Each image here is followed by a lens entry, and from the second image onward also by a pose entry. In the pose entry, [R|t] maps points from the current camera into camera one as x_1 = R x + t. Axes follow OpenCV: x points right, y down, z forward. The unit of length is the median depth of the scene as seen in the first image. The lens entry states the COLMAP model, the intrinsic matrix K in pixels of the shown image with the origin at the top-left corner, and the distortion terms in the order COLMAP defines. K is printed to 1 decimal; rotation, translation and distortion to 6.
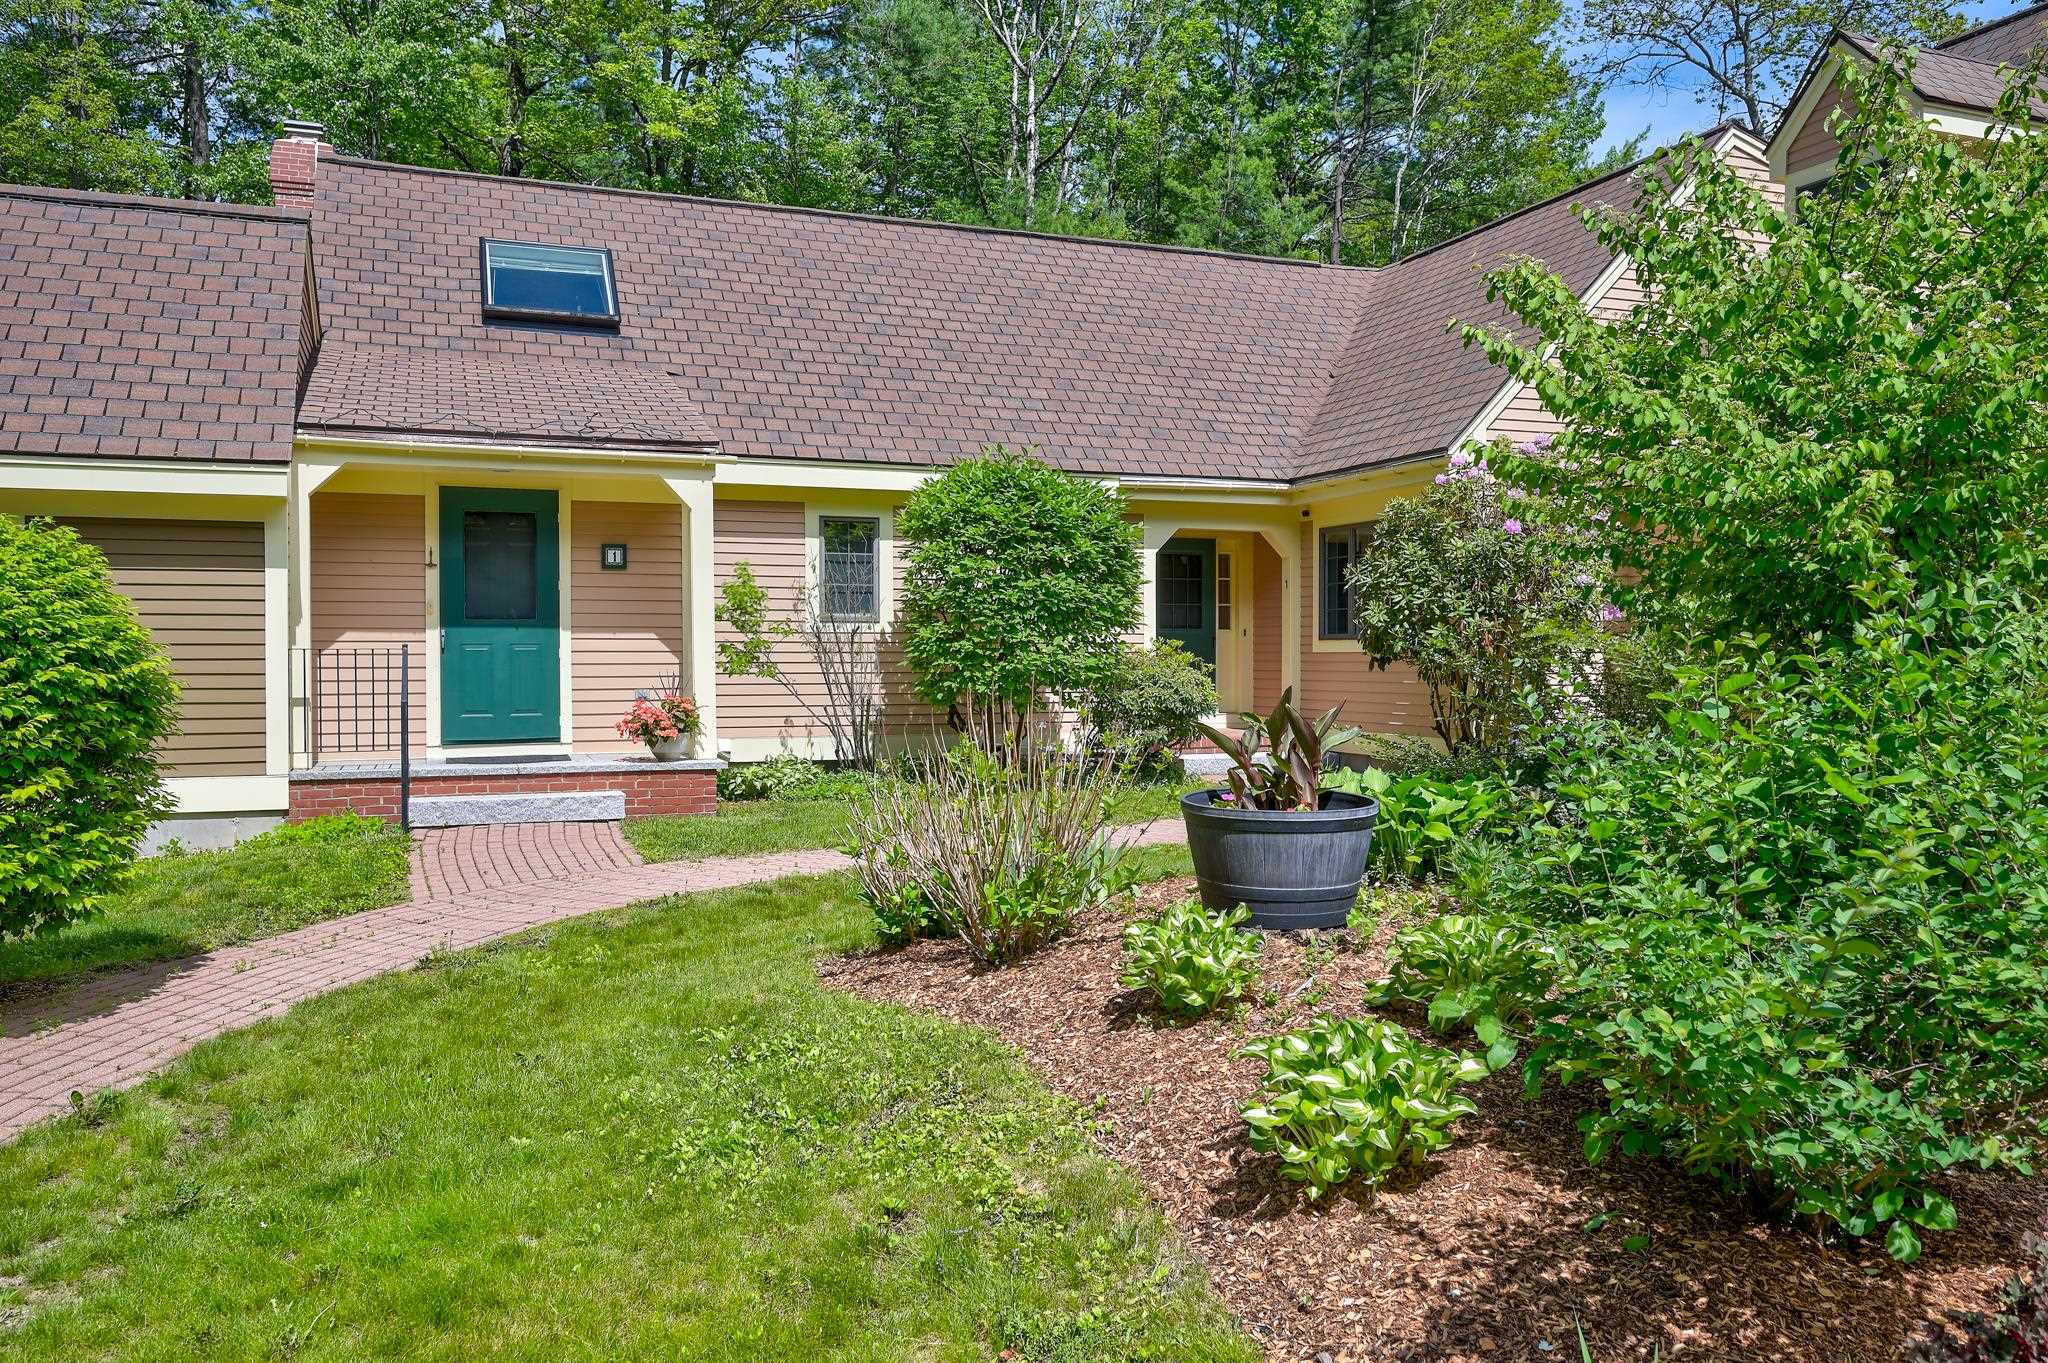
lens RADIAL K [[1574.5, 0, 1024.0], [0, 1574.5, 681.5], [0, 0, 1]] dist [-0.000872, -0.001309]
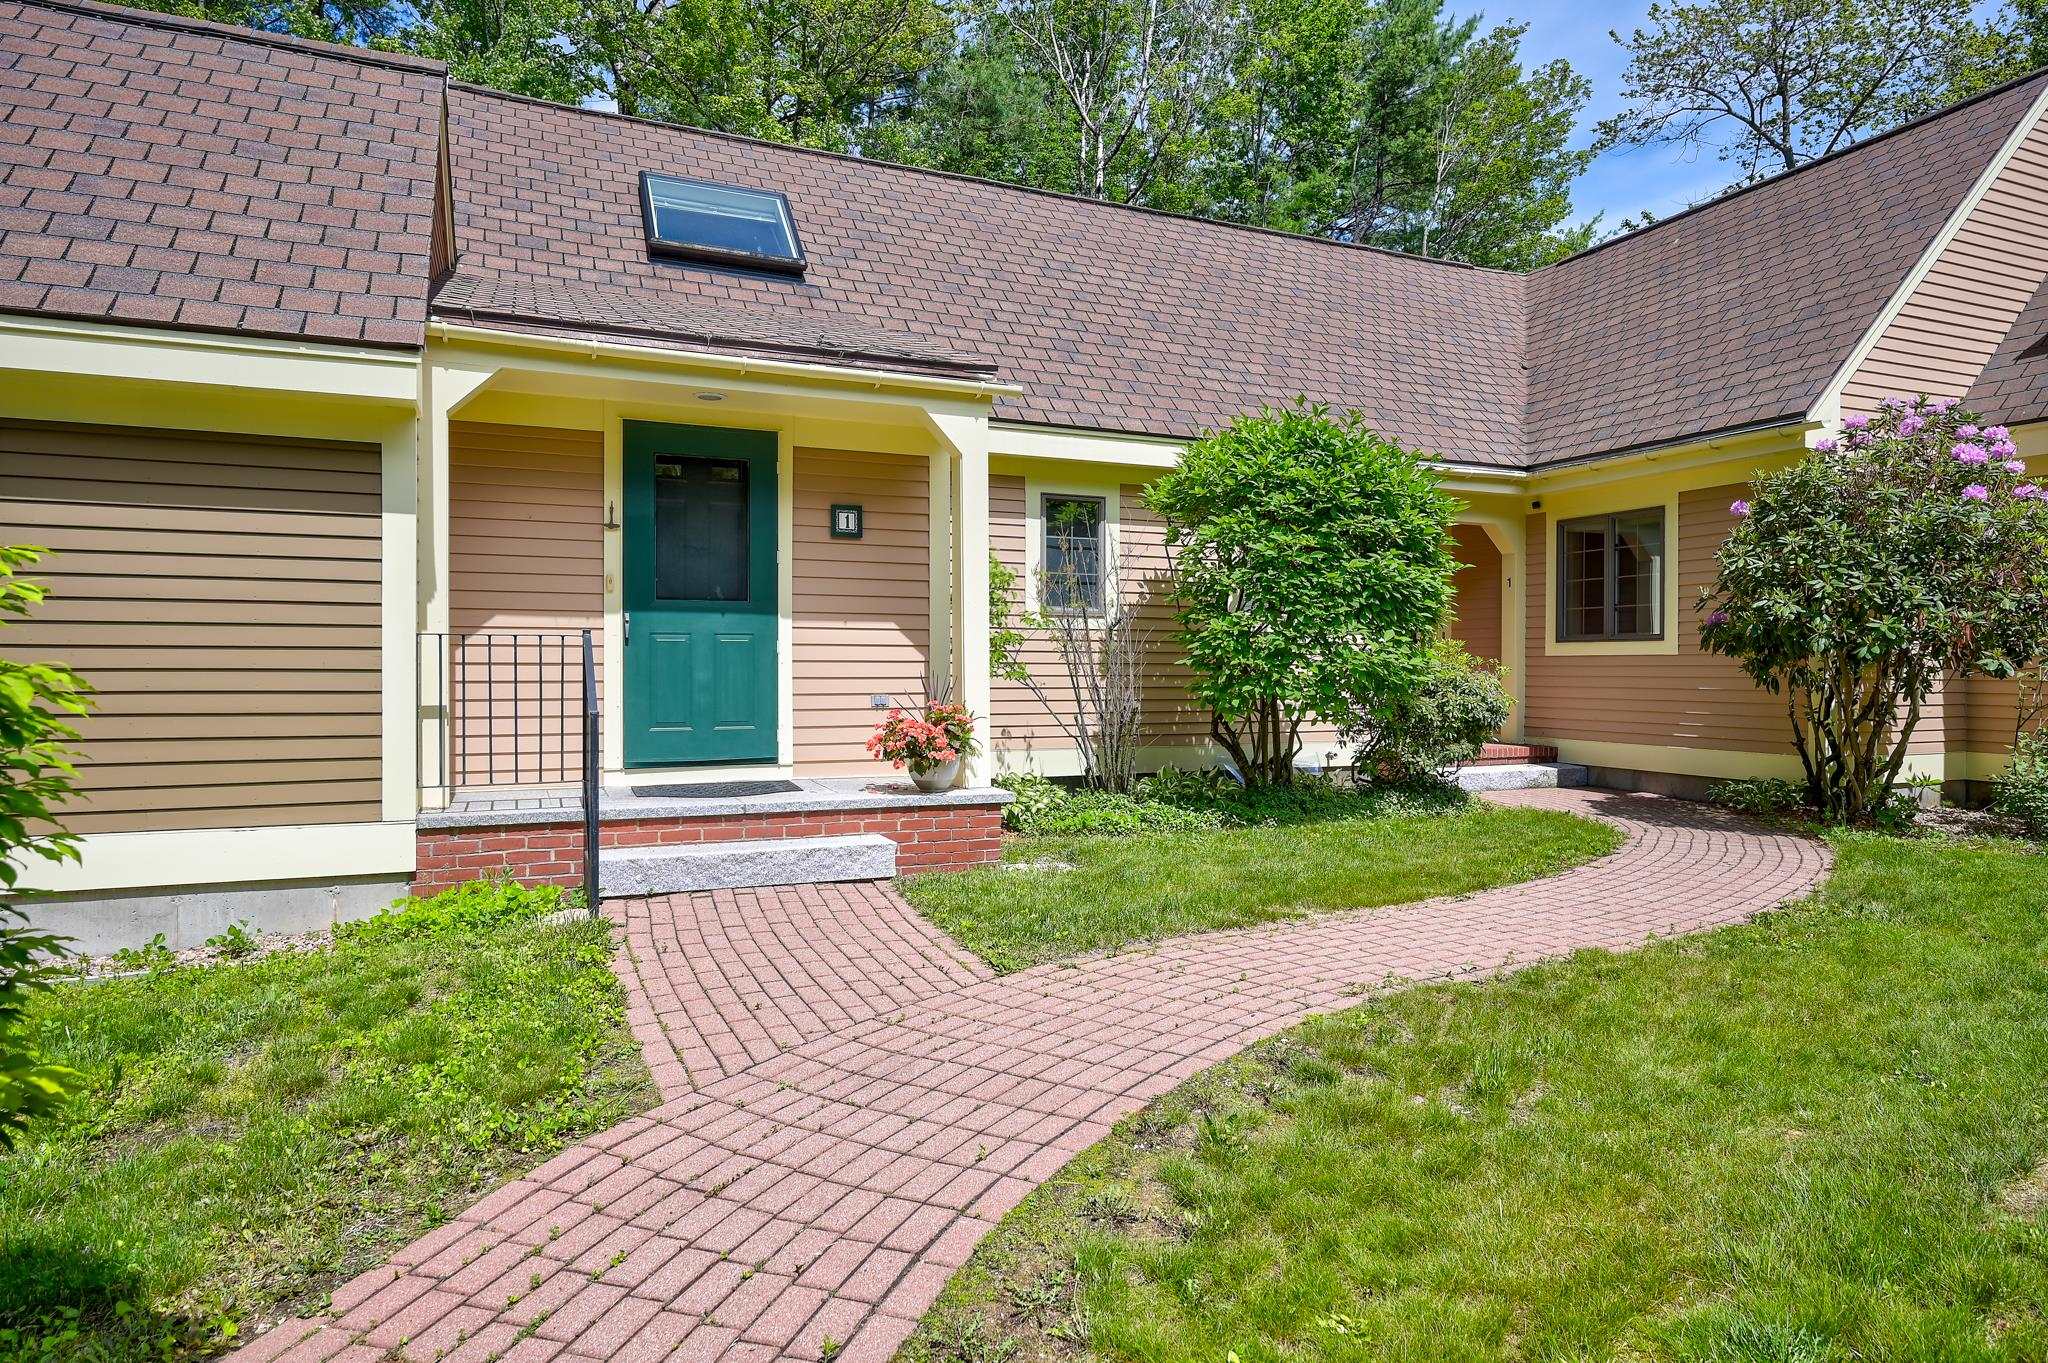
lens RADIAL K [[1210.9, 0, 1024.0], [0, 1210.9, 681.5], [0, 0, 1]] dist [-0.000095, 0.000154]
pose [[0.999374, 0.003655, 0.035181, -0.197433], [-0.003482, 0.999982, -0.004981, 0.001340], [-0.035198, 0.004855, 0.999369, 0.413581]]
